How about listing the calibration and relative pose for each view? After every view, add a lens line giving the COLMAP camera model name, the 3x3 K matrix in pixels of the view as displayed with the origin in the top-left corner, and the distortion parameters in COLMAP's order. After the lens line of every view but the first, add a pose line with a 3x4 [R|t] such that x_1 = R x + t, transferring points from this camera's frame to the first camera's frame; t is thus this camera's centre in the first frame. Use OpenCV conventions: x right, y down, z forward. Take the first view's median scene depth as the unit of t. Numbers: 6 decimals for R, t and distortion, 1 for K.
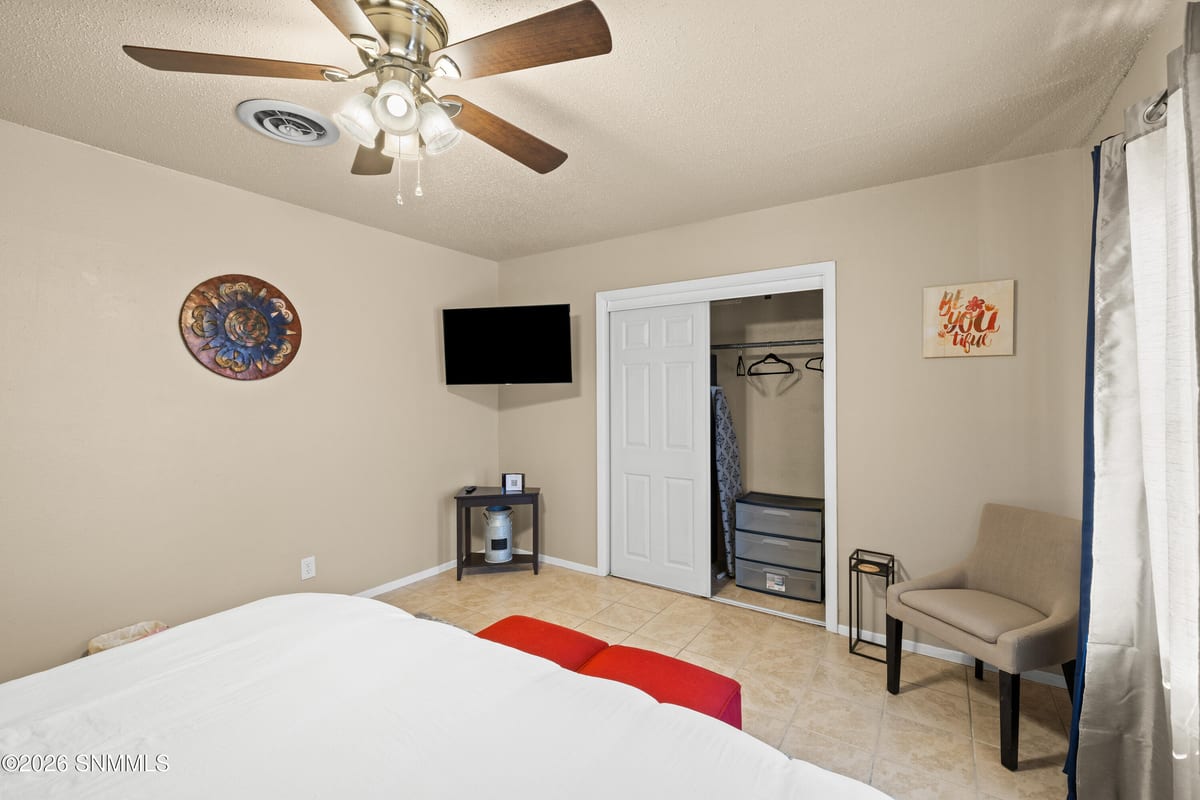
lens RADIAL K [[505.6, 0, 598.7], [0, 505.6, 396.4], [0, 0, 1]] dist [0.000692, 0.000210]
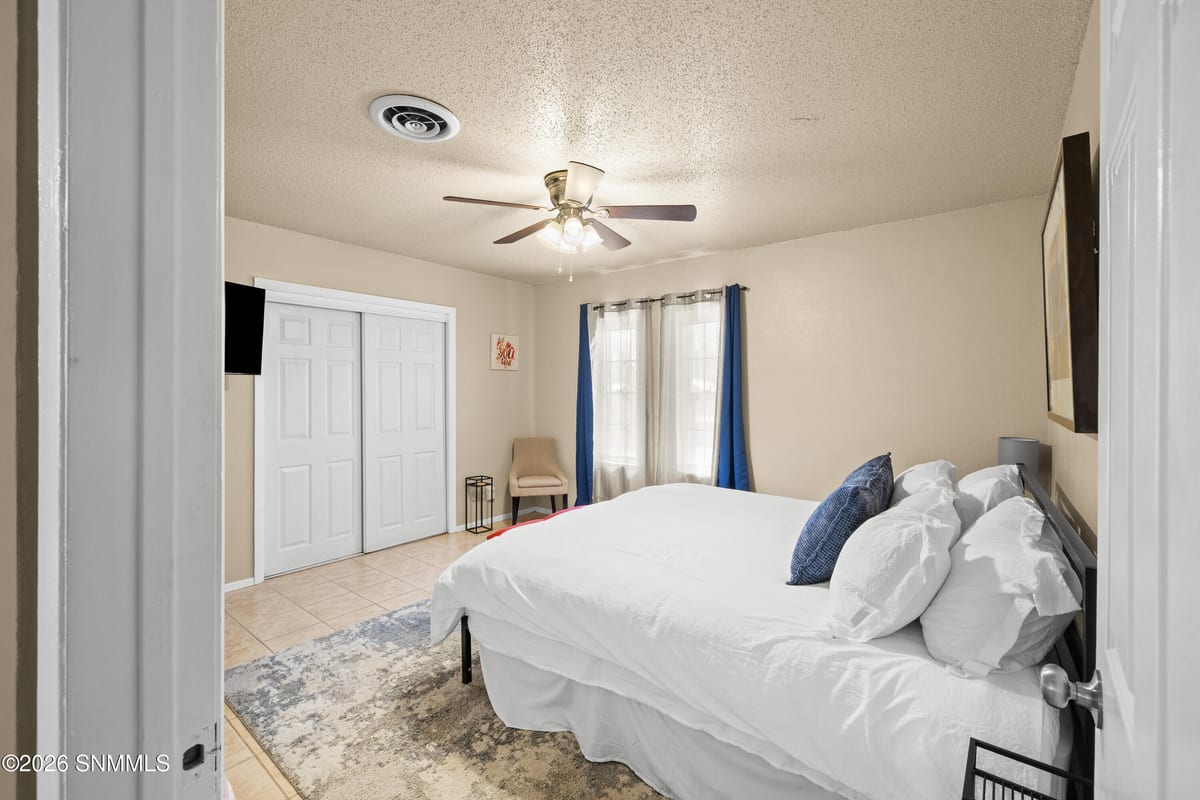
lens RADIAL K [[505.6, 0, 598.4], [0, 505.6, 394.9], [0, 0, 1]] dist [0.000692, 0.000210]
pose [[0.083464, -0.005397, 0.996496, -1.247056], [0.008054, 0.999956, 0.004742, 0.015094], [-0.996478, 0.007630, 0.083503, 0.432282]]
